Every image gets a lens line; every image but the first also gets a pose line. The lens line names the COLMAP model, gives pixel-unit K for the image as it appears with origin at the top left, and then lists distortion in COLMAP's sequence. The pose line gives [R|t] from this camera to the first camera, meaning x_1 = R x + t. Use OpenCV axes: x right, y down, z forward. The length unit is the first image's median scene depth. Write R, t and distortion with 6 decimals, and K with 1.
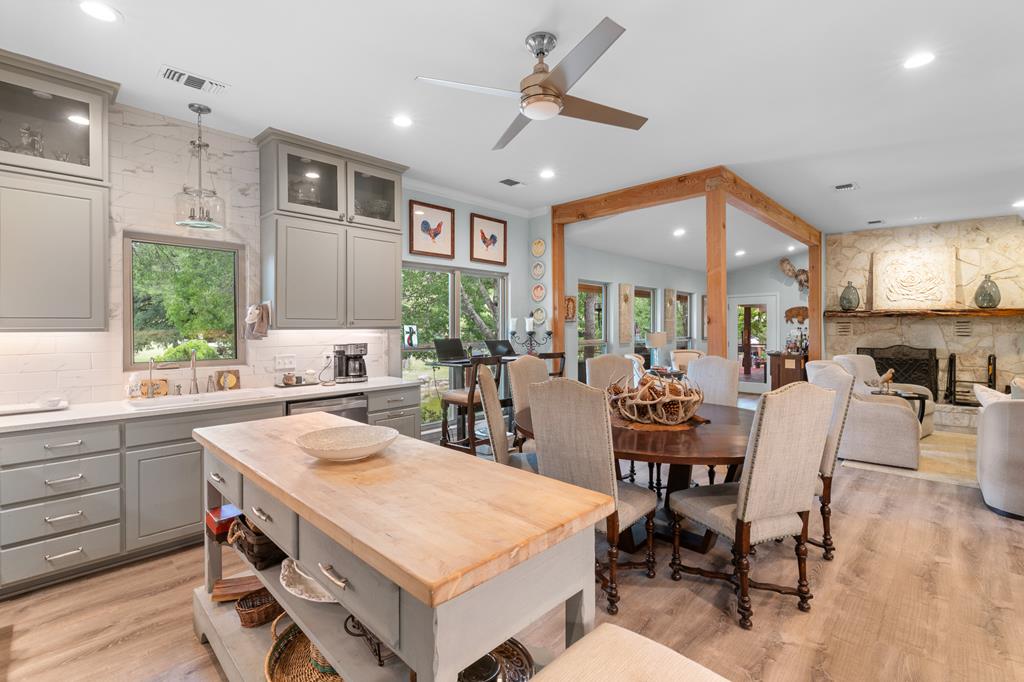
lens RADIAL K [[456.4, 0, 510.7], [0, 456.4, 331.5], [0, 0, 1]] dist [0.001406, -0.000018]
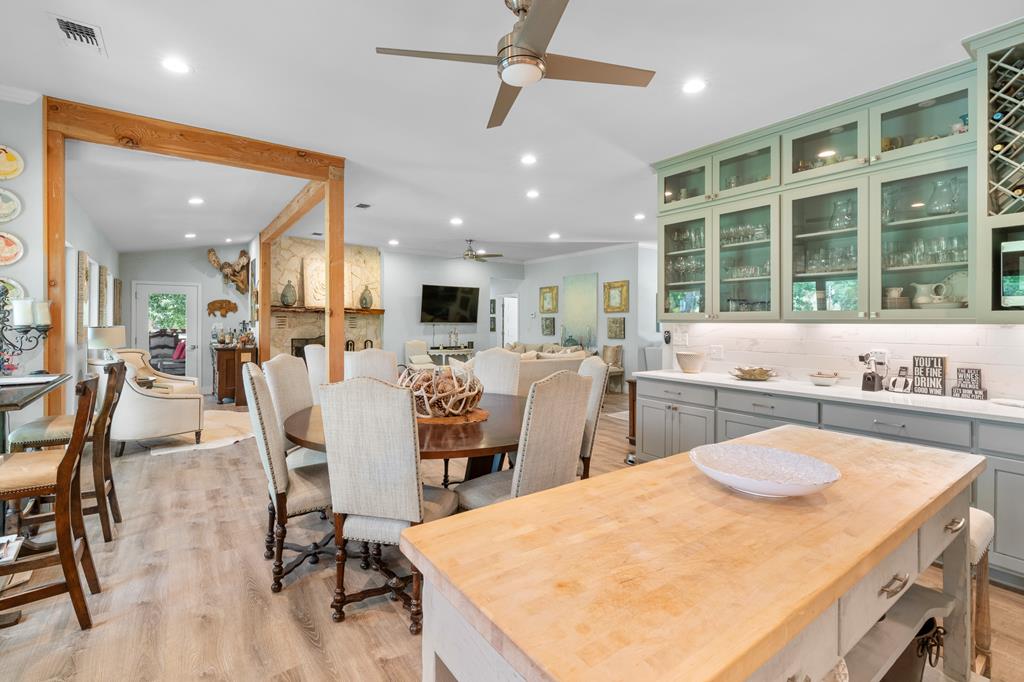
lens RADIAL K [[456.4, 0, 496.6], [0, 456.4, 328.4], [0, 0, 1]] dist [0.001406, -0.000018]
pose [[0.178764, -0.008627, 0.983854, -0.286302], [0.004119, 0.999959, 0.008020, 0.002289], [-0.983883, 0.002619, 0.178793, 0.297791]]
